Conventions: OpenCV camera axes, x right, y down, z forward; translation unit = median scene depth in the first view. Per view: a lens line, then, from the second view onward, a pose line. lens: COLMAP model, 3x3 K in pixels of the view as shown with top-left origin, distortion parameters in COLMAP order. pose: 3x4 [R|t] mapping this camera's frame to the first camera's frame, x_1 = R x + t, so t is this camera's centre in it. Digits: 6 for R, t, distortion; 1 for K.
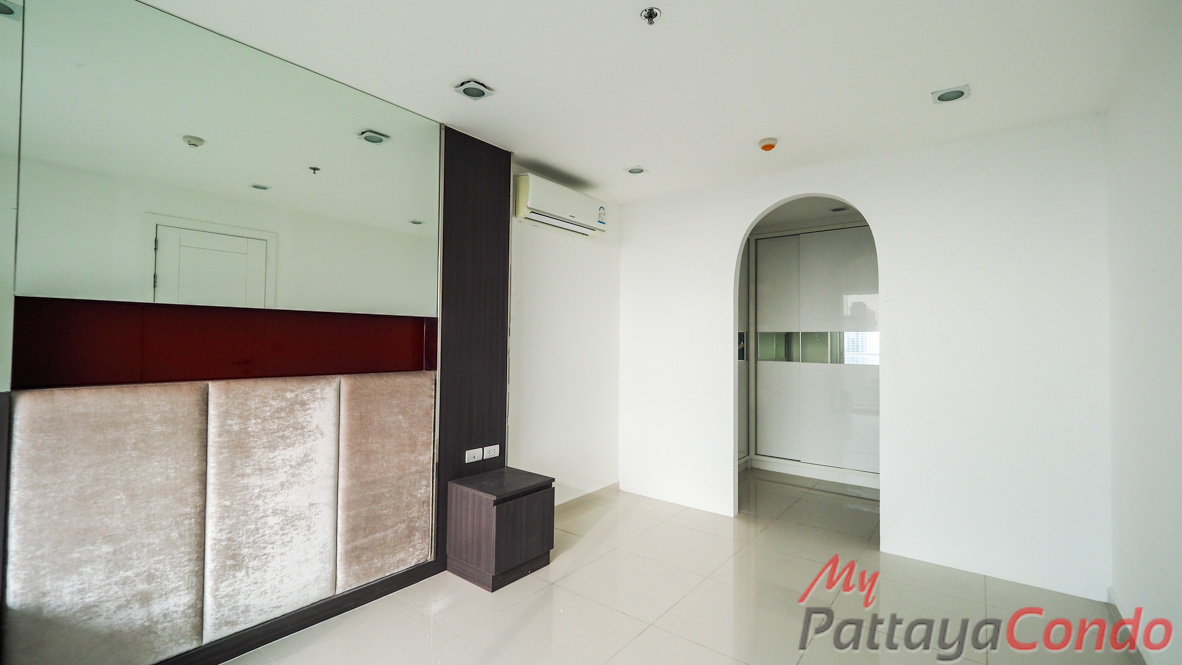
lens RADIAL K [[494.4, 0, 590.6], [0, 494.4, 332.5], [0, 0, 1]] dist [0.000118, 0.000678]
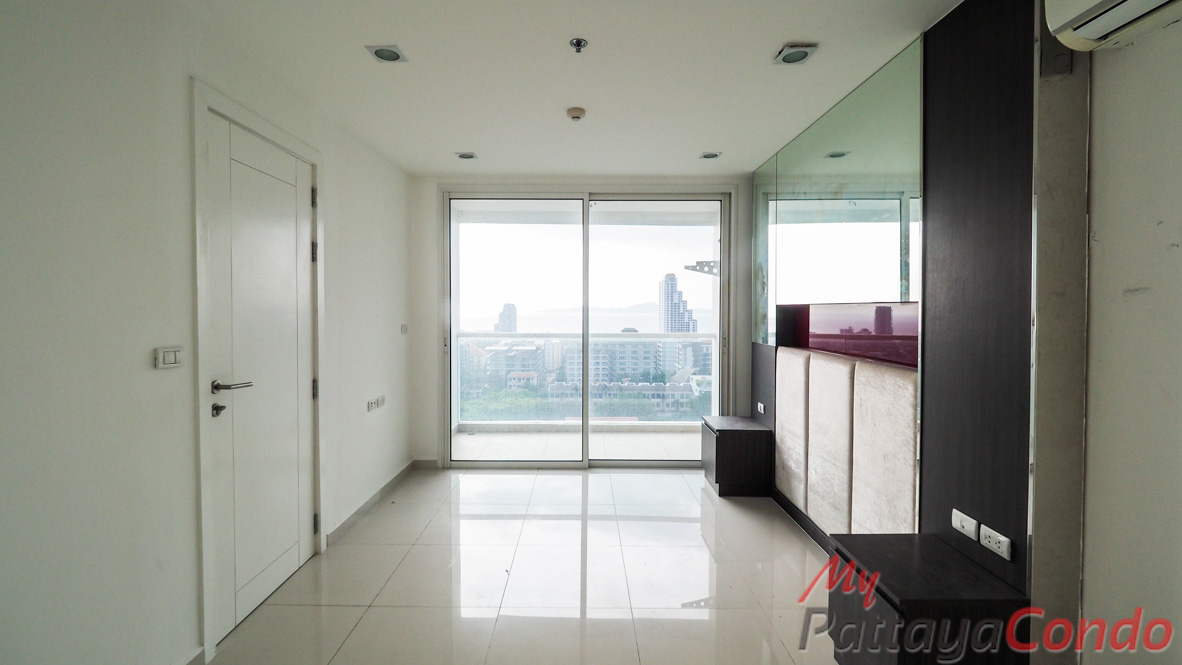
lens RADIAL K [[494.4, 0, 592.4], [0, 494.4, 333.2], [0, 0, 1]] dist [0.000118, 0.000678]
pose [[0.602221, 0.001096, -0.798329, -0.032901], [0.014410, 0.999821, 0.012242, 0.006624], [0.798199, -0.018877, 0.602098, 0.307143]]
